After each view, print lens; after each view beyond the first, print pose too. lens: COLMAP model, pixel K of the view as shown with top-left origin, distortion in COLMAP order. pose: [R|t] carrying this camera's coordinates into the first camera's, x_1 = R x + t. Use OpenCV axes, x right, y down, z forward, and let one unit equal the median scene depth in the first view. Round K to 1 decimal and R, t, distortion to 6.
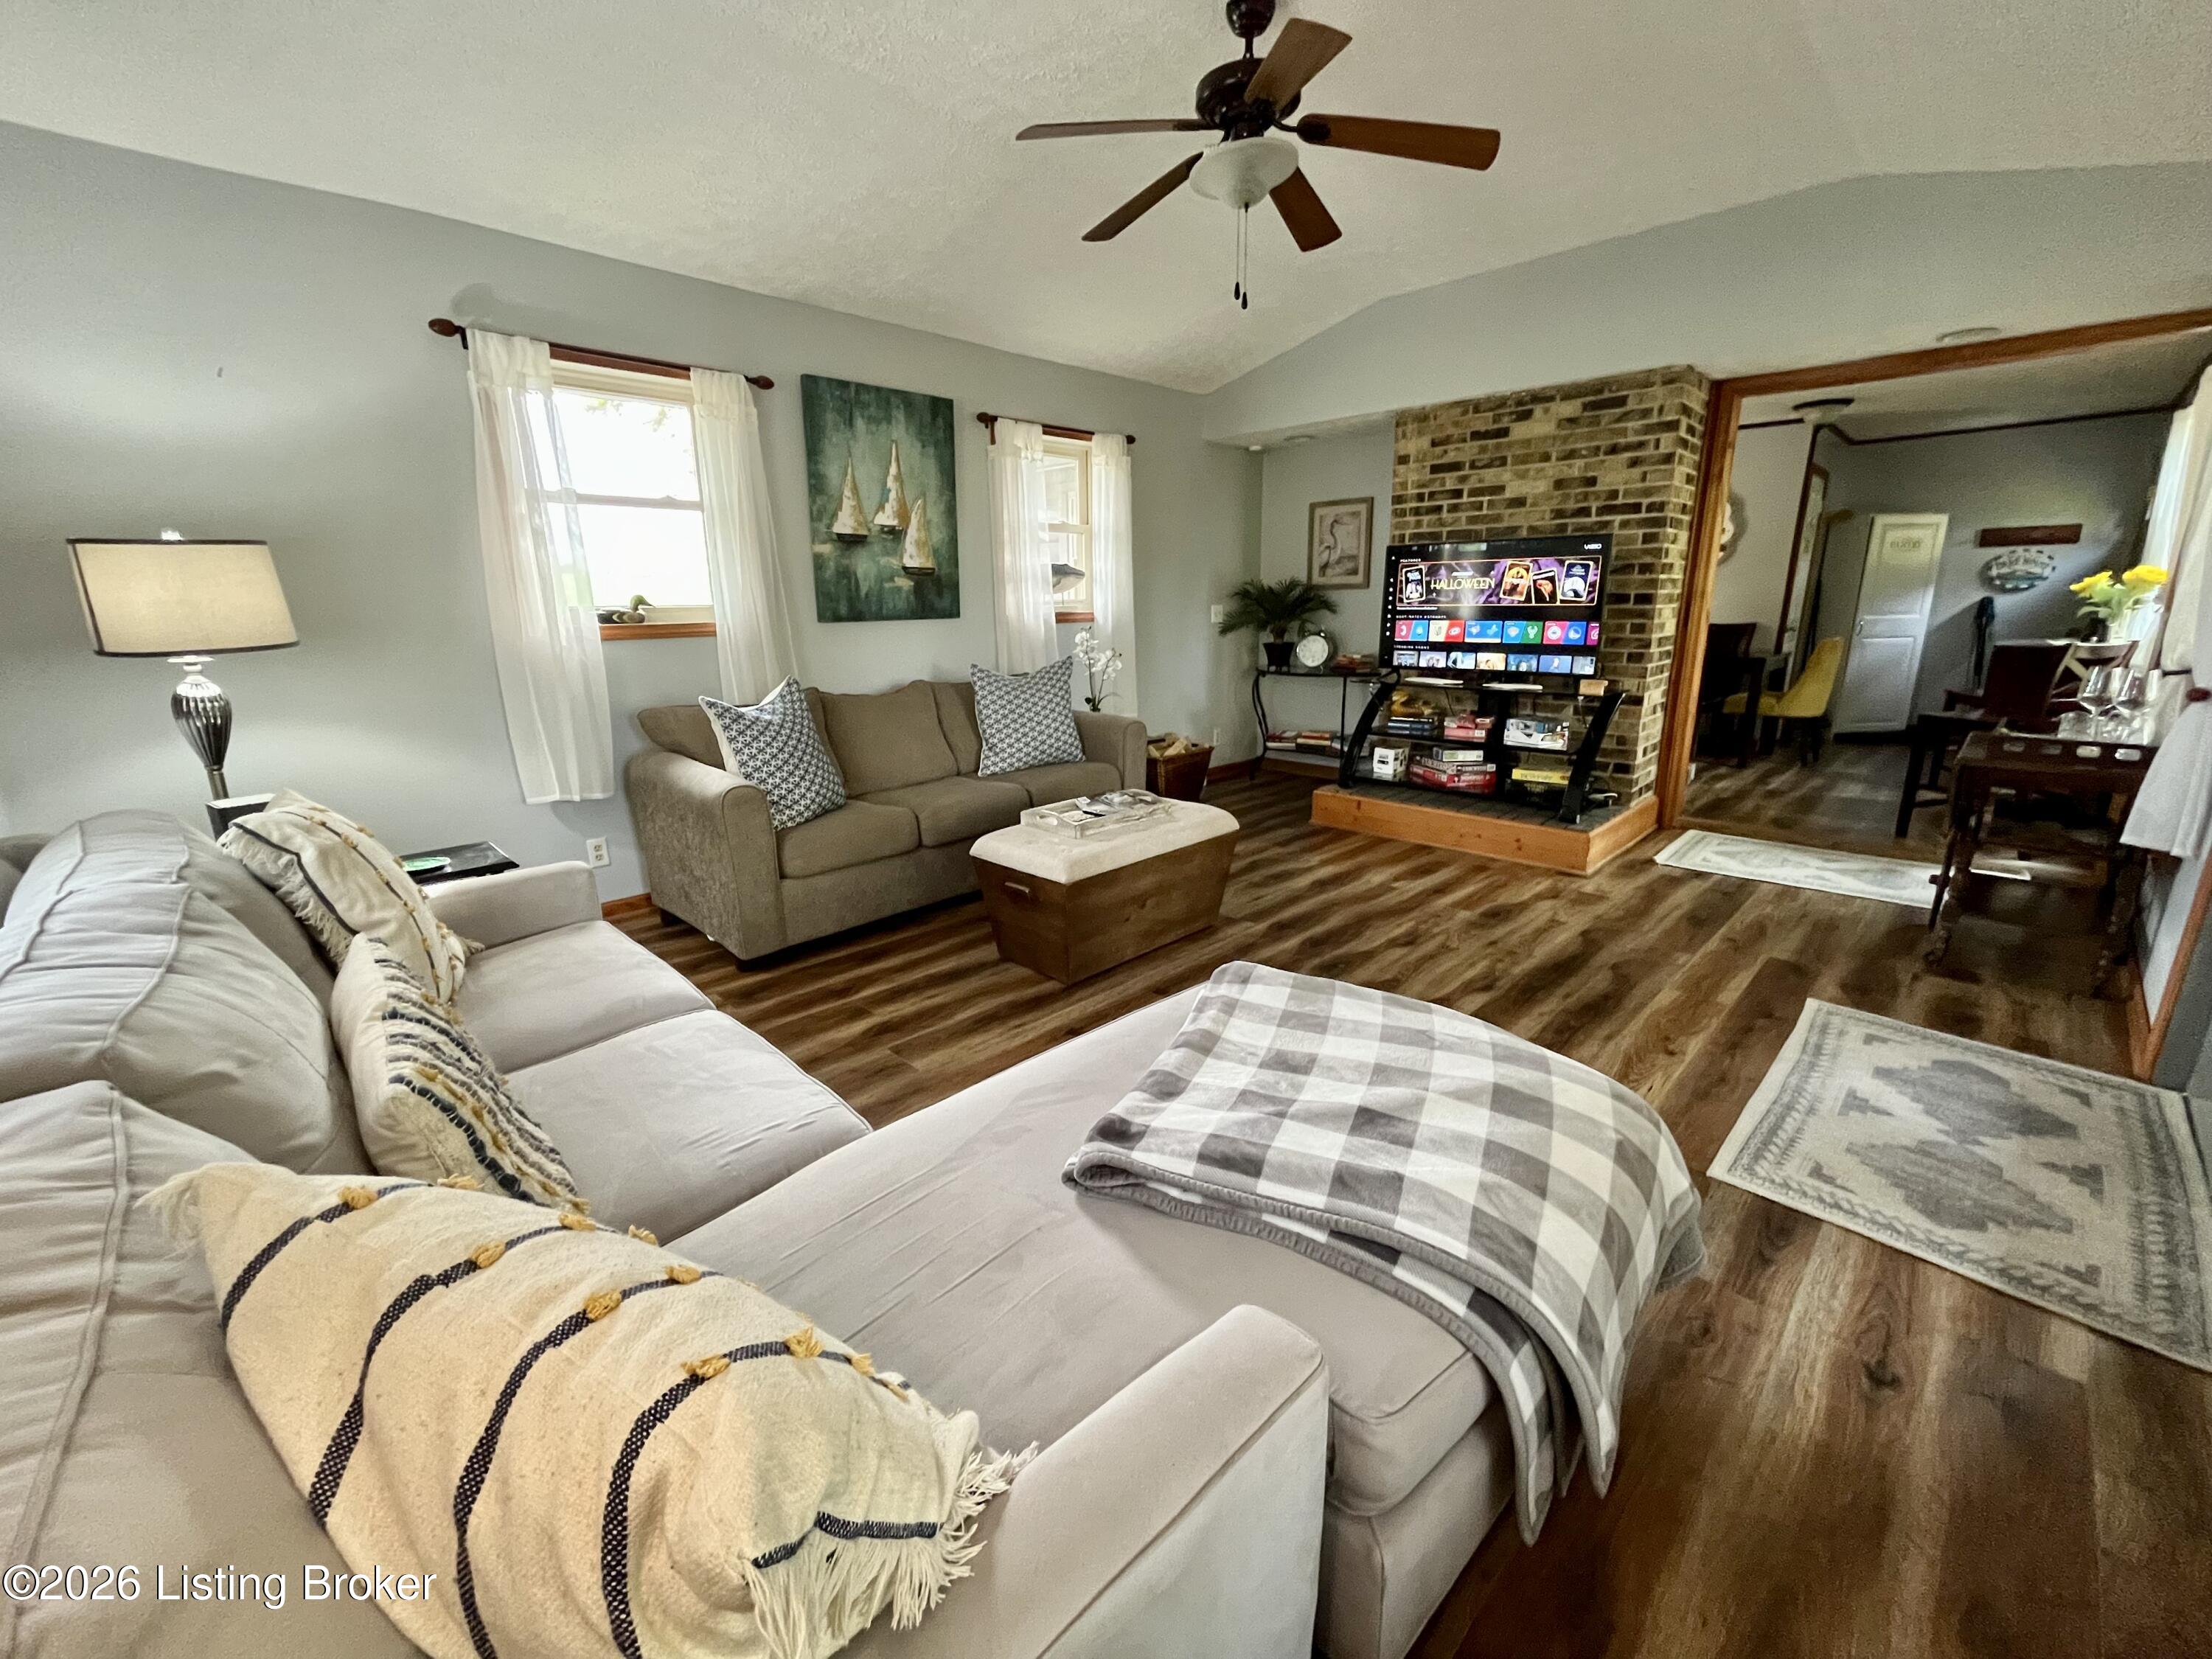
lens RADIAL K [[894.5, 0, 1109.5], [0, 894.5, 824.5], [0, 0, 1]] dist [-0.000321, -0.000724]
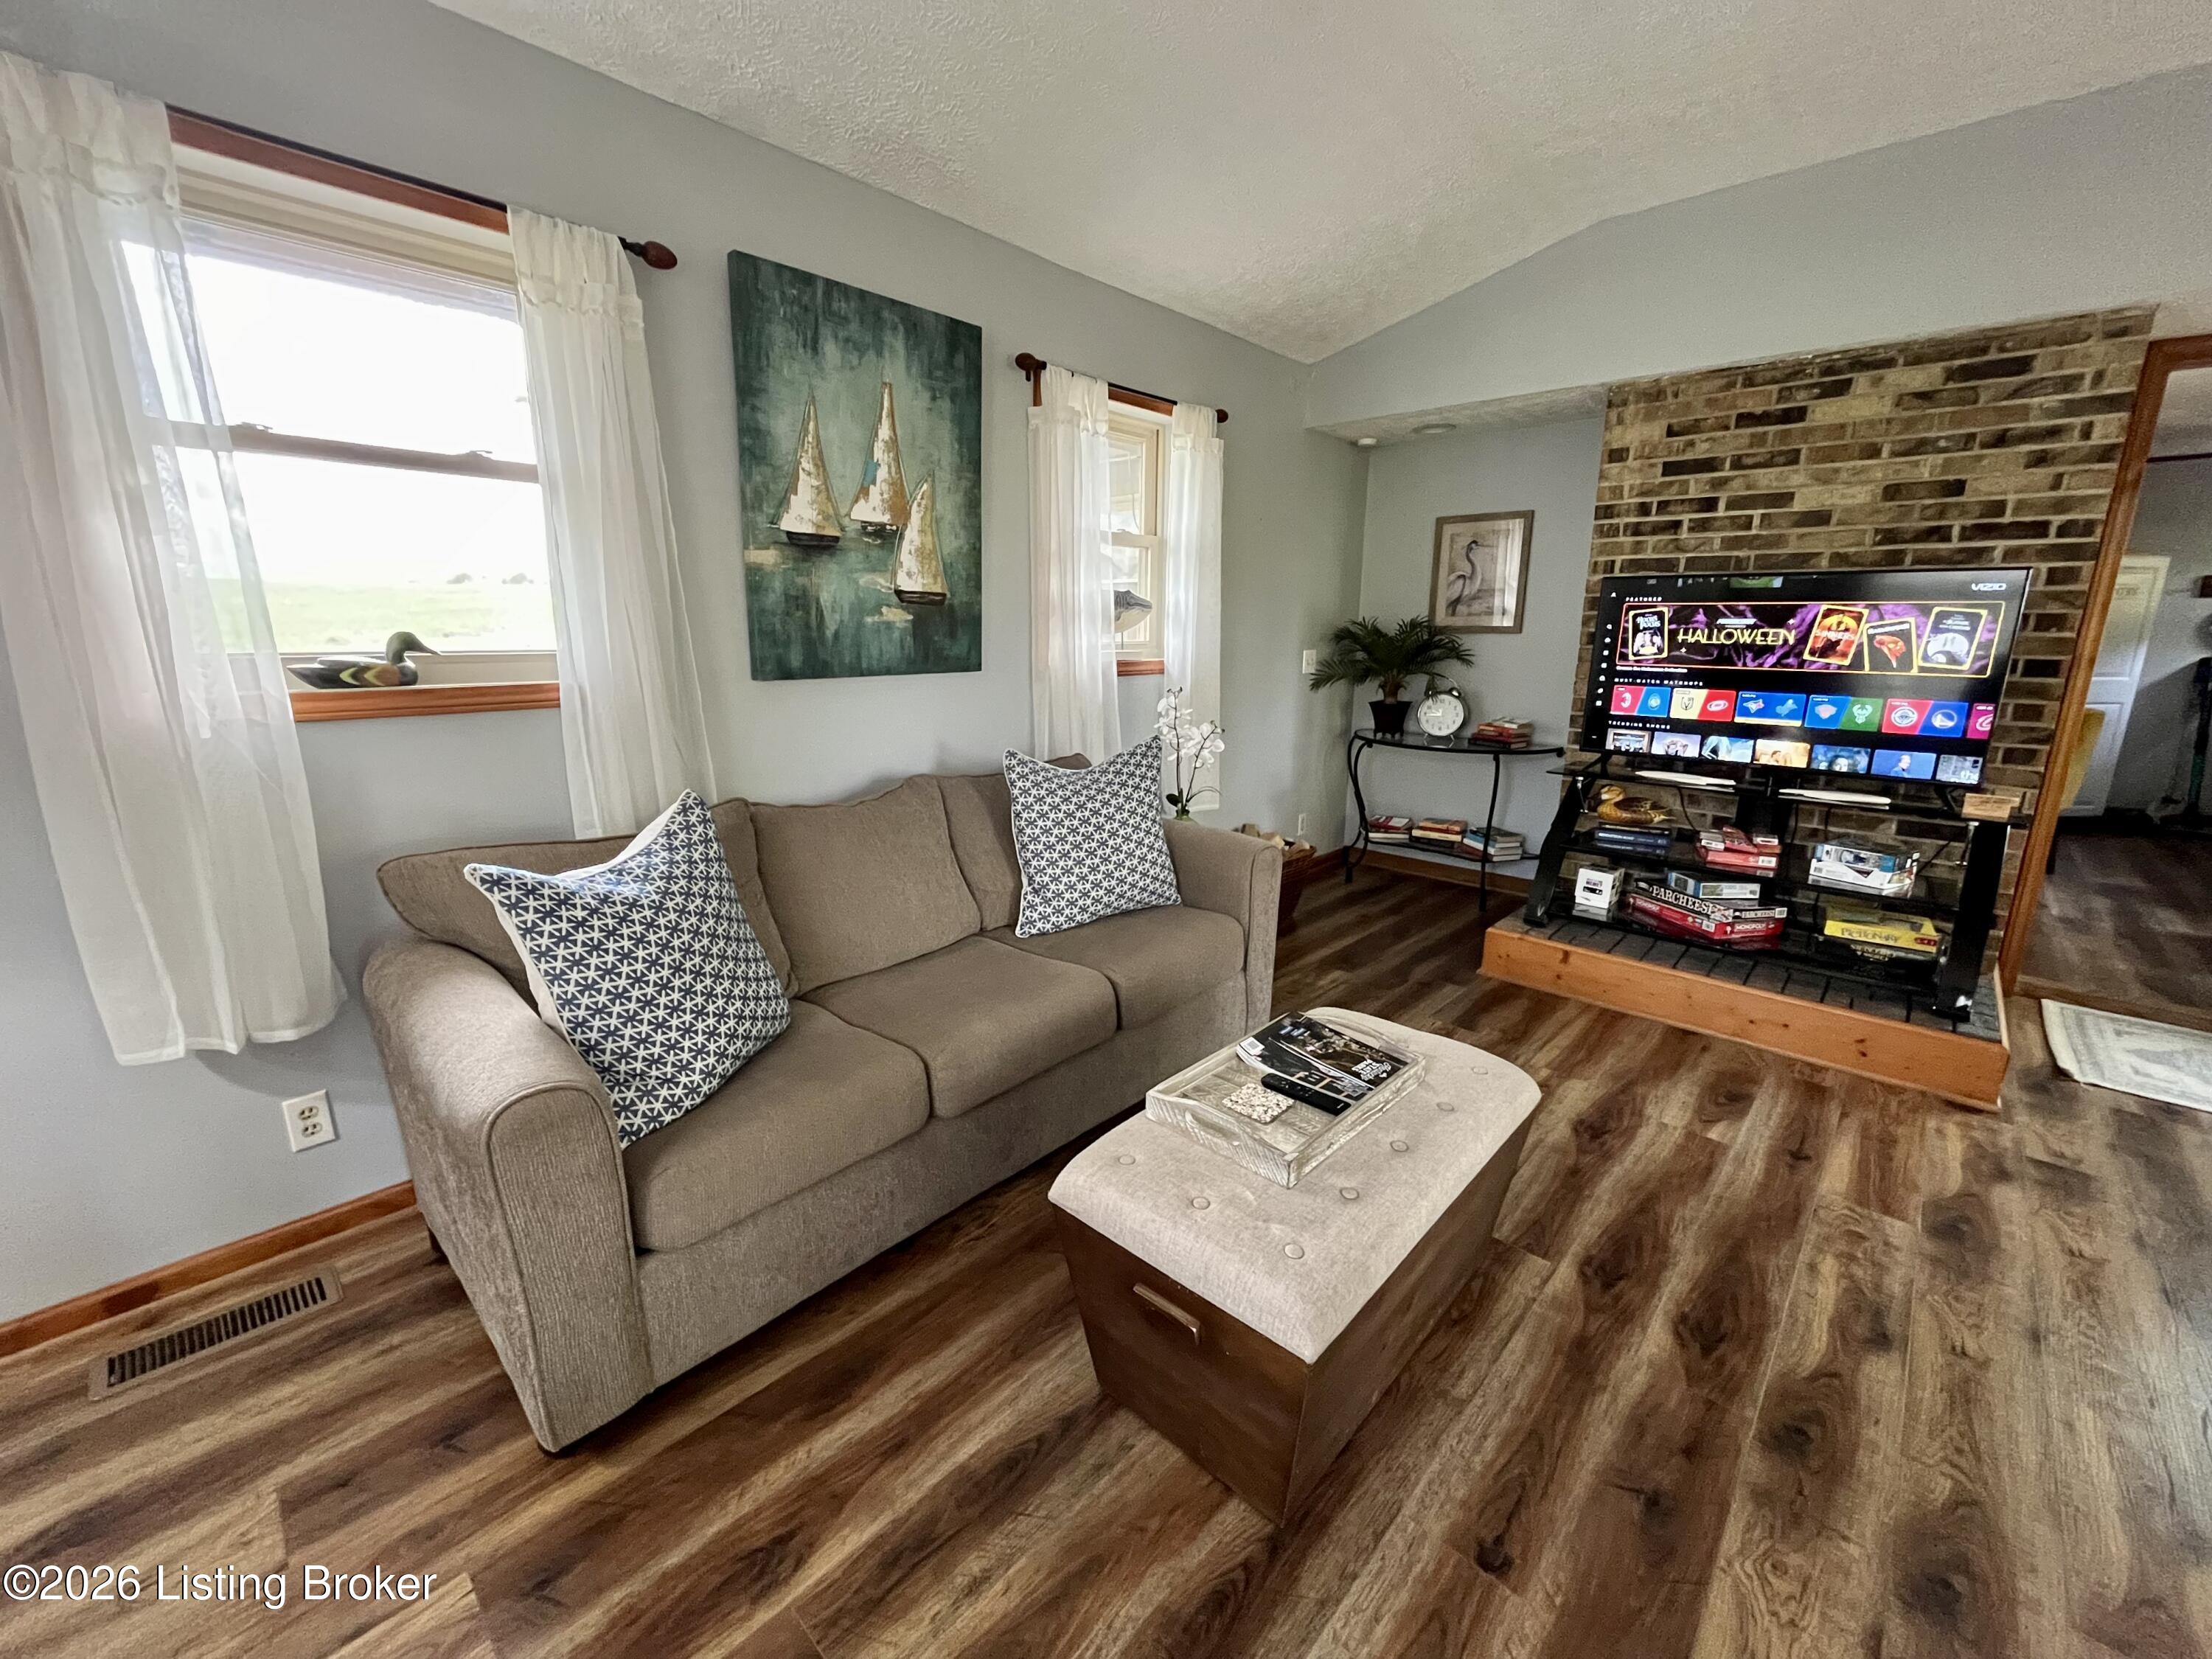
lens RADIAL K [[894.5, 0, 1110.1], [0, 894.5, 826.2], [0, 0, 1]] dist [-0.000321, -0.000724]
pose [[0.998962, 0.013947, 0.043358, -0.110341], [-0.012941, 0.999643, -0.023381, -0.115657], [-0.043669, 0.022795, 0.998786, 0.389612]]
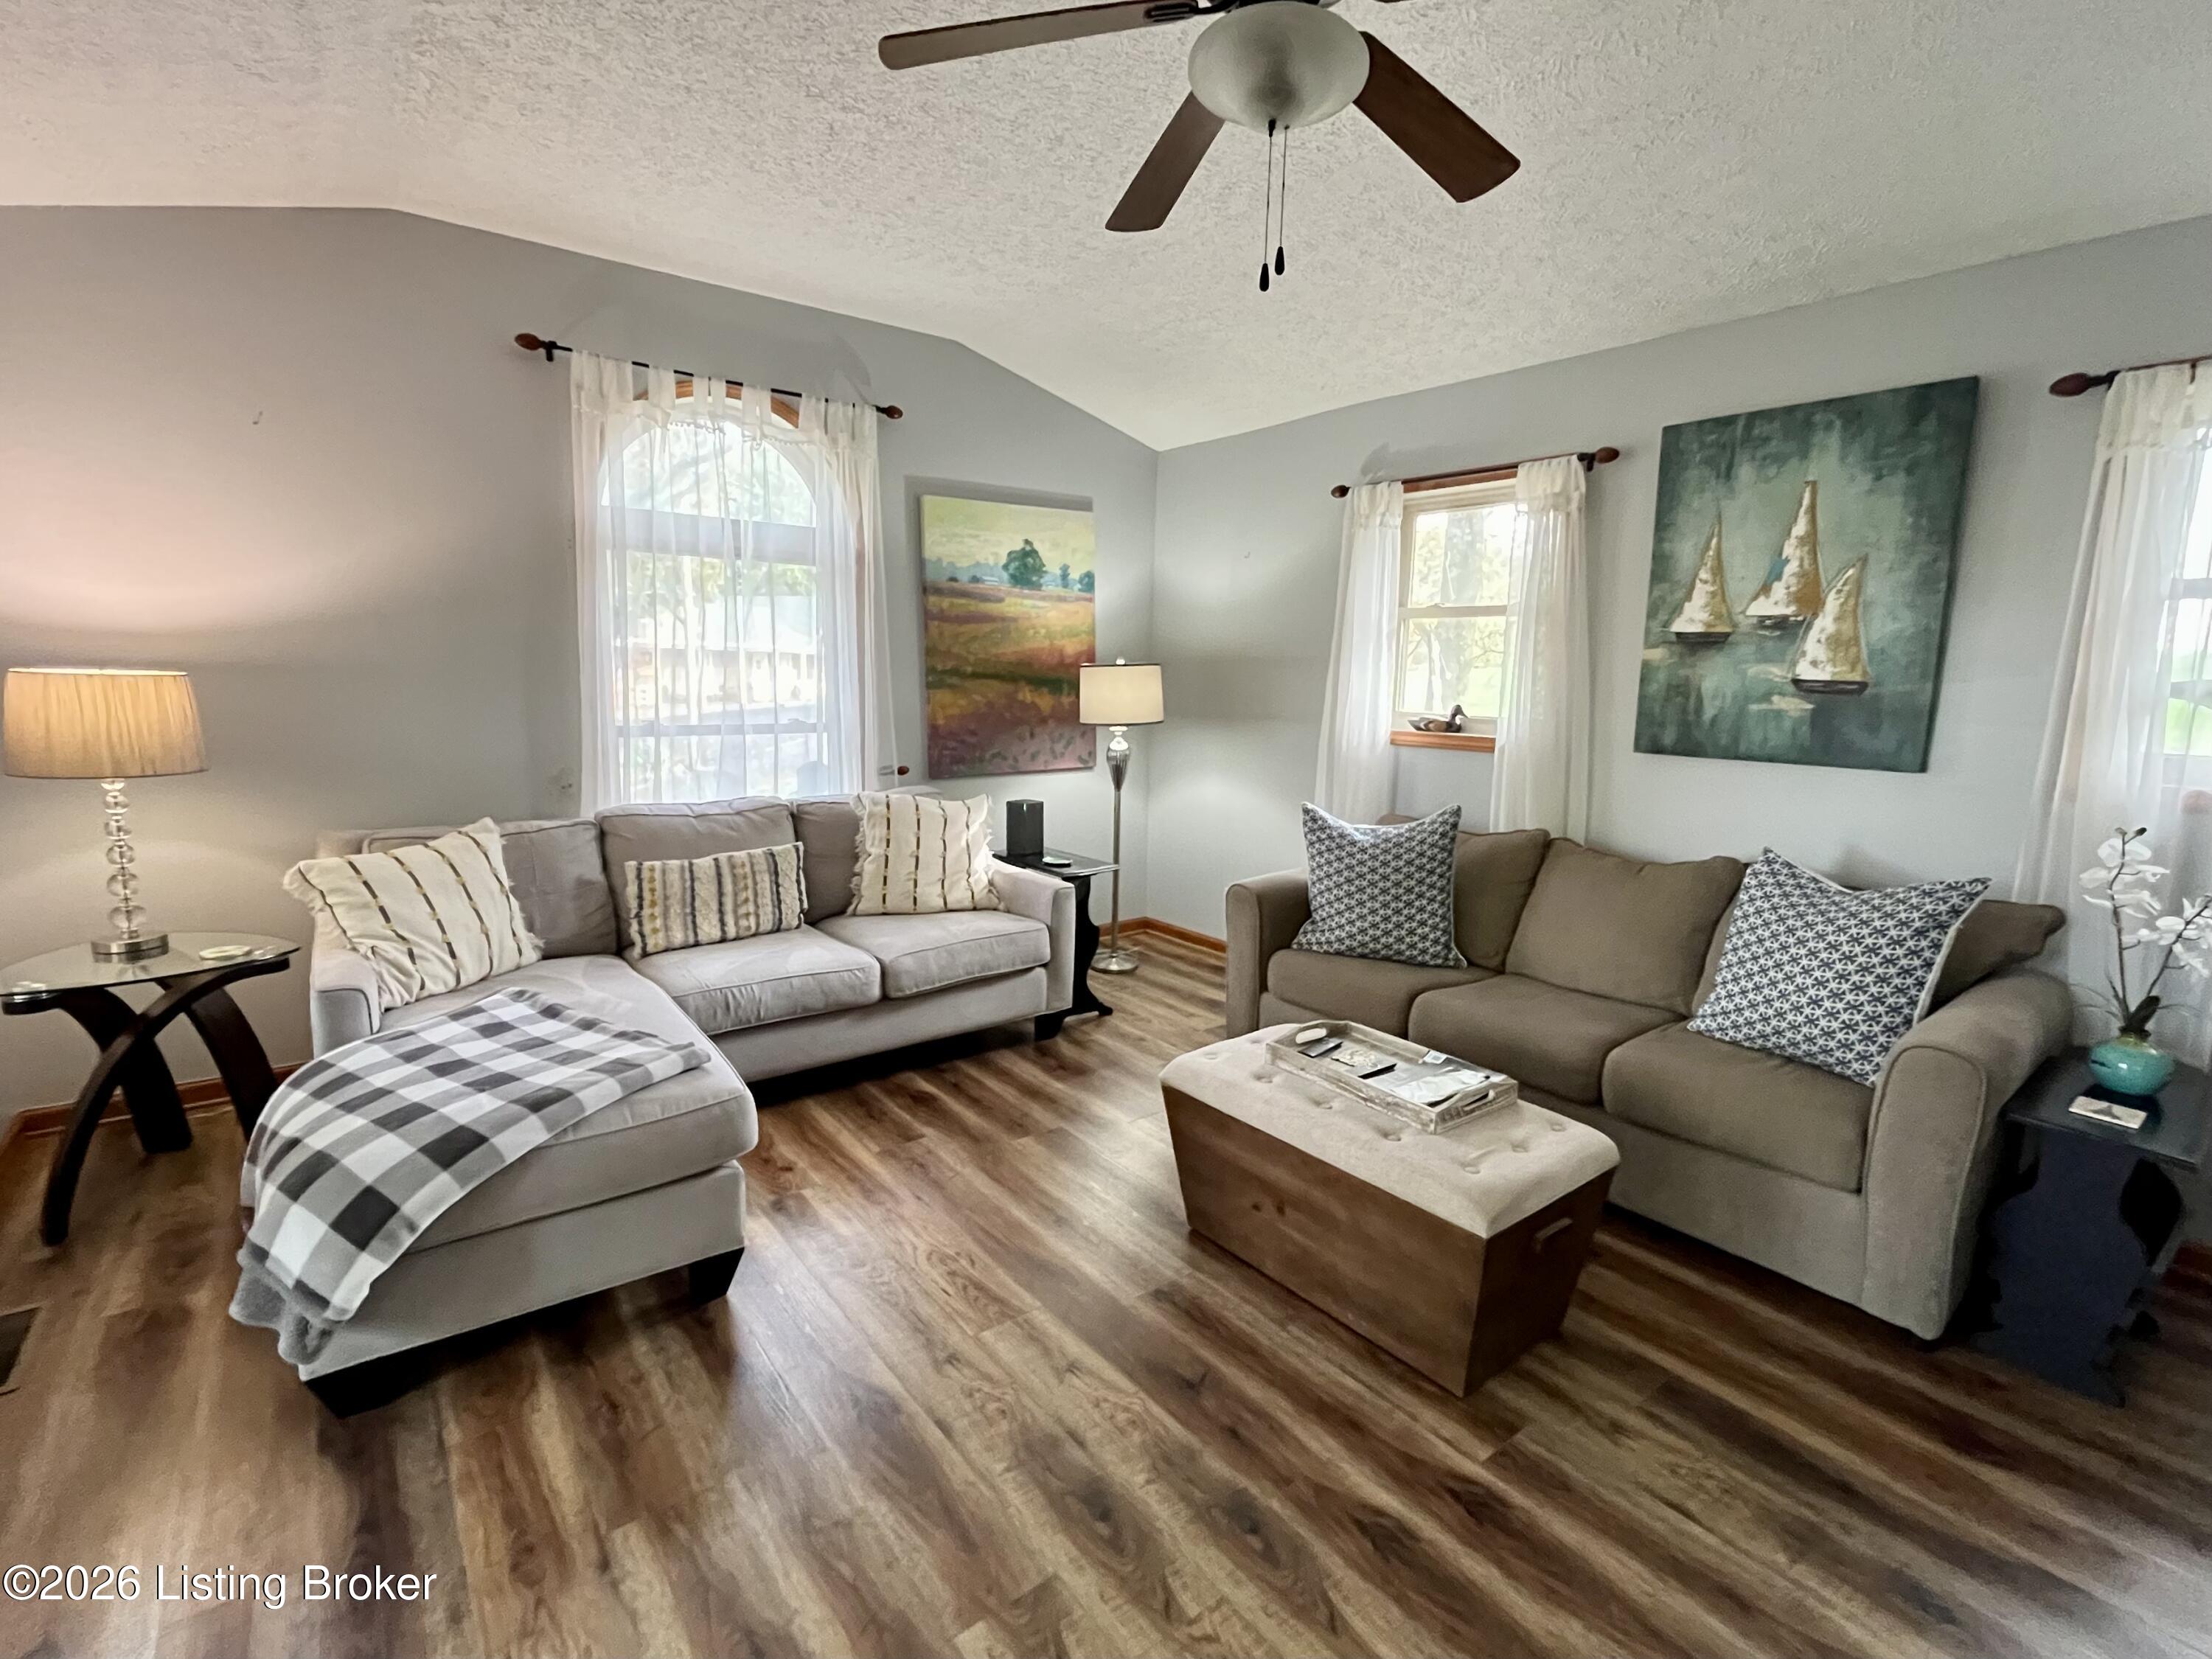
lens RADIAL K [[1011.1, 0, 1100.3], [0, 1011.1, 836.0], [0, 0, 1]] dist [-0.007955, 0.000897]
pose [[-0.120502, 0.172938, -0.977533, 0.535908], [-0.260685, 0.944638, 0.199253, -0.205310], [0.957874, 0.278839, -0.068749, 0.636395]]
